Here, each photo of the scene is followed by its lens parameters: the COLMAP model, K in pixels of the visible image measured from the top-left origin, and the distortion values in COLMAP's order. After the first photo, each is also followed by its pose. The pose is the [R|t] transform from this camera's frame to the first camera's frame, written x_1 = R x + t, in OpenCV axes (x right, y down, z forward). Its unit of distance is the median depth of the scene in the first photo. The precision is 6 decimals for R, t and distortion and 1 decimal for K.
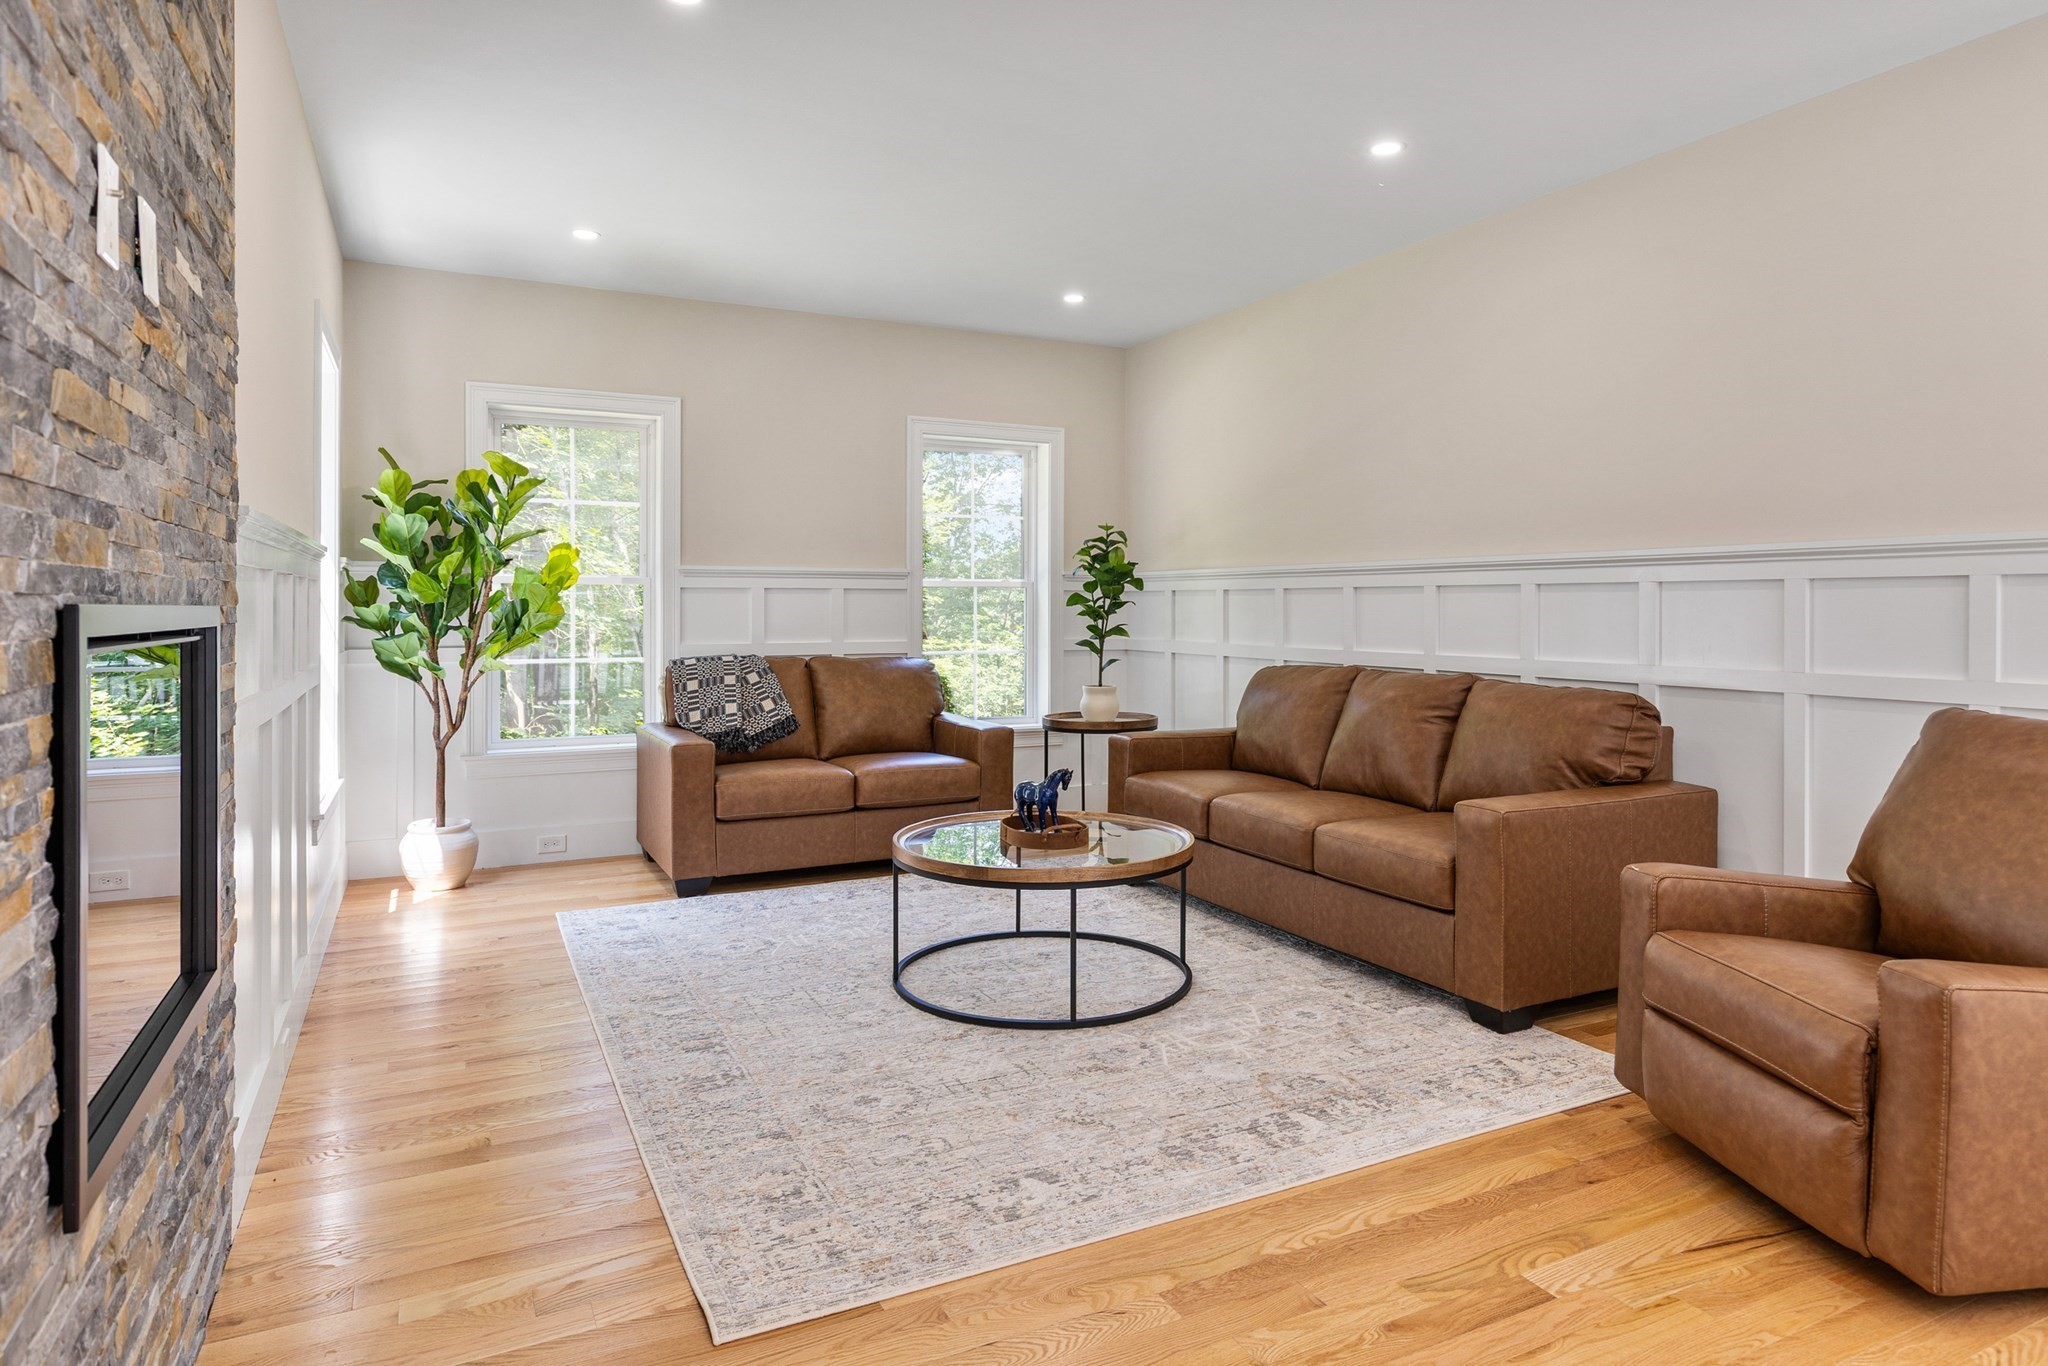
lens RADIAL K [[1193.2, 0, 1026.6], [0, 1193.2, 605.5], [0, 0, 1]] dist [0.001760, -0.000915]
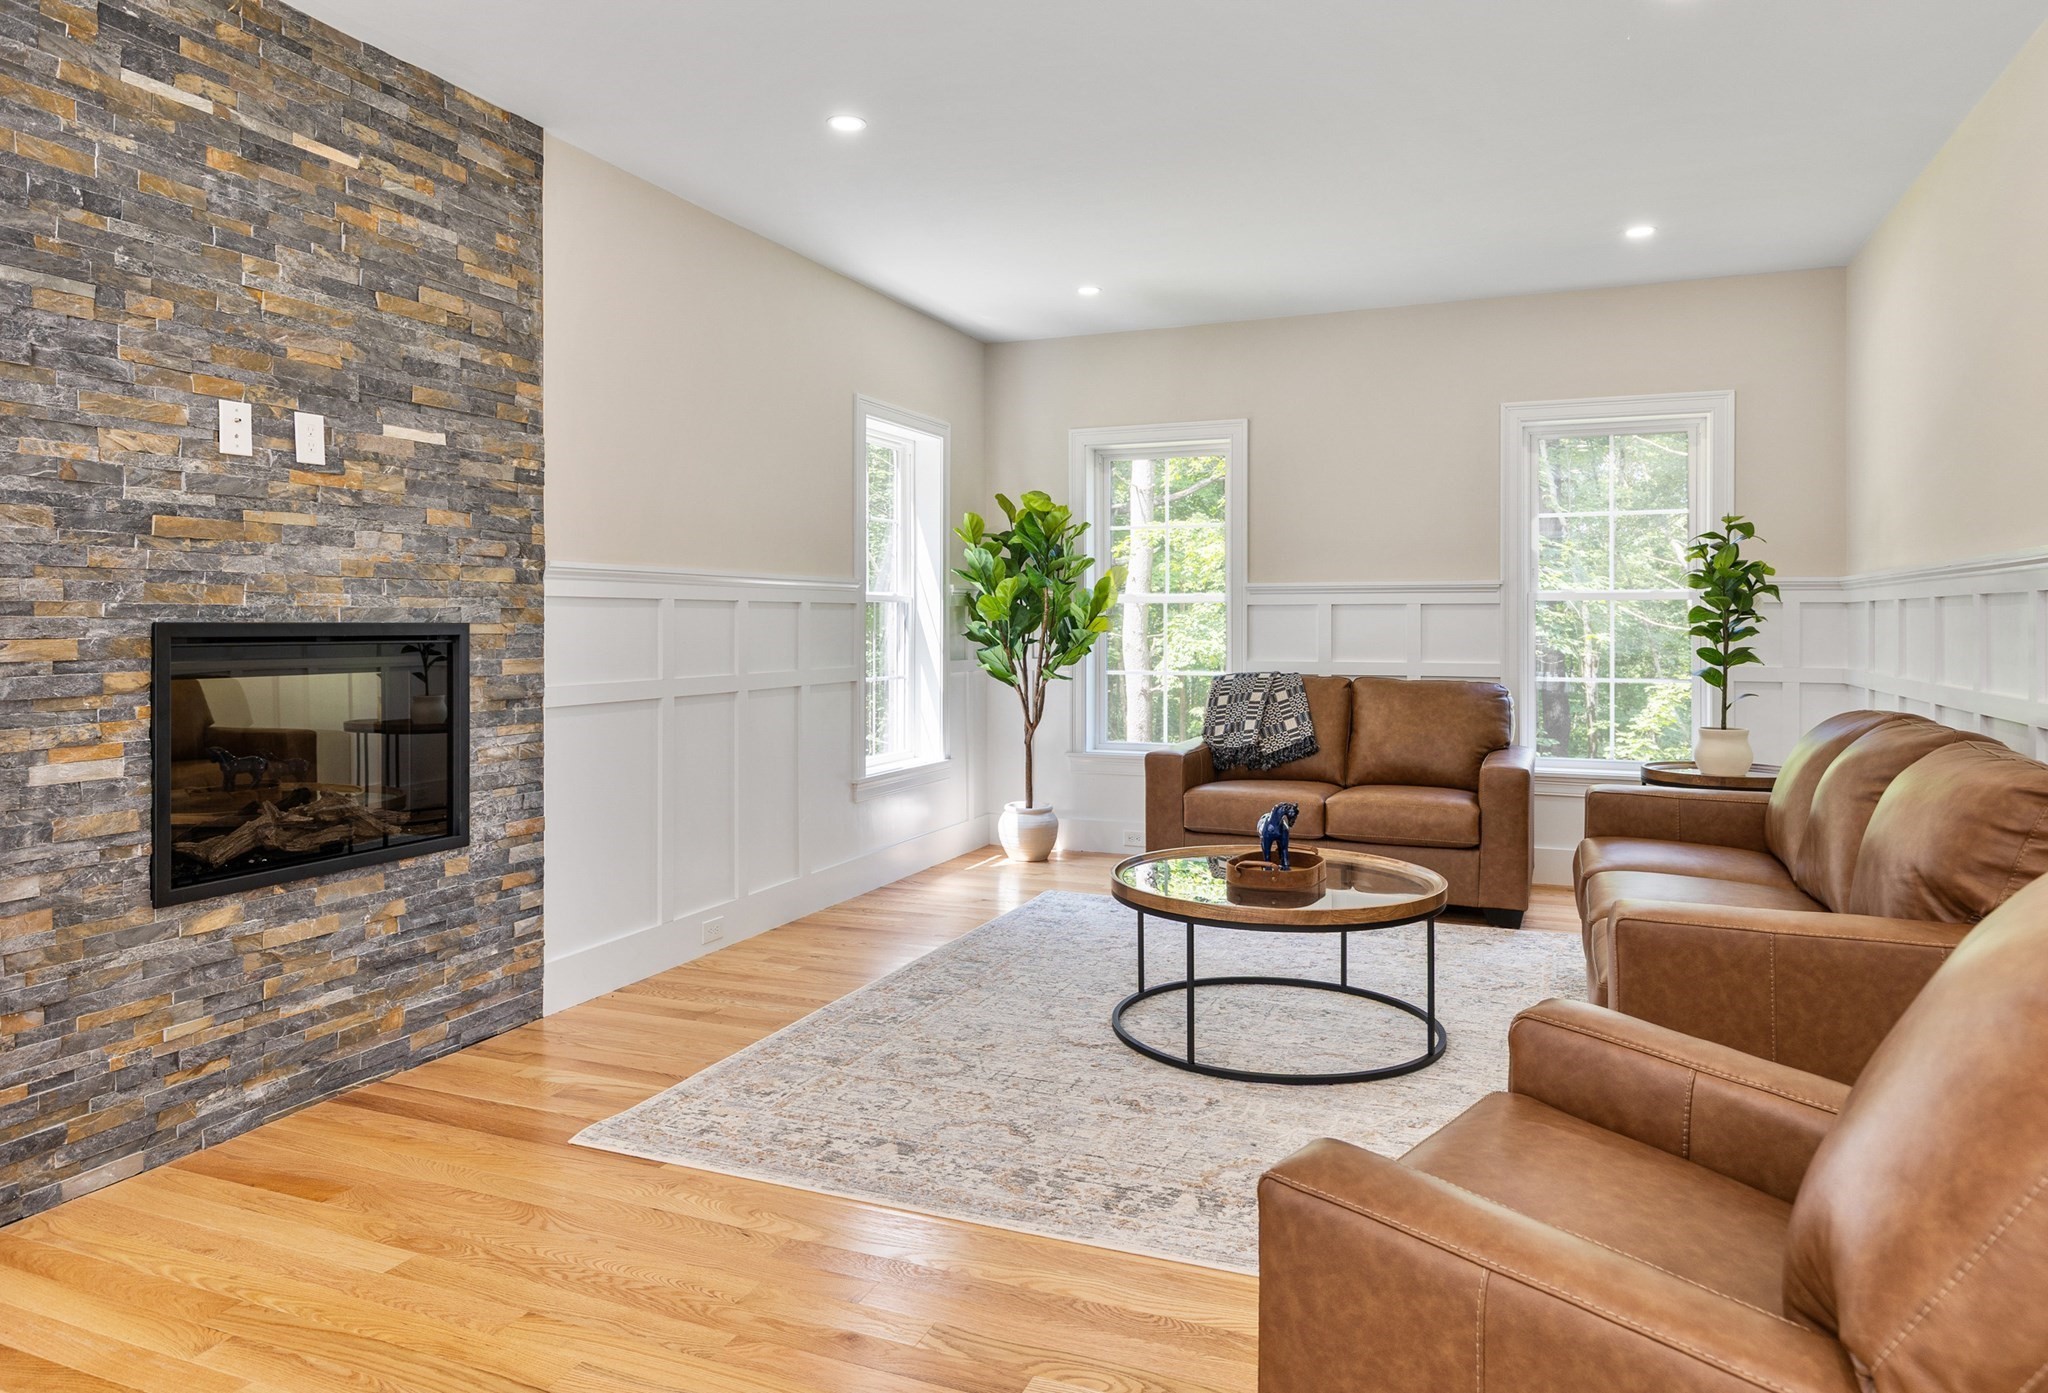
lens RADIAL K [[1293.1, 0, 1025.1], [0, 1293.1, 632.0], [0, 0, 1]] dist [-0.001715, -0.001242]
pose [[0.653216, 0.006110, -0.757147, 0.496251], [-0.000185, 0.999969, 0.007910, -0.000516], [0.757171, -0.005027, 0.653197, 0.160864]]
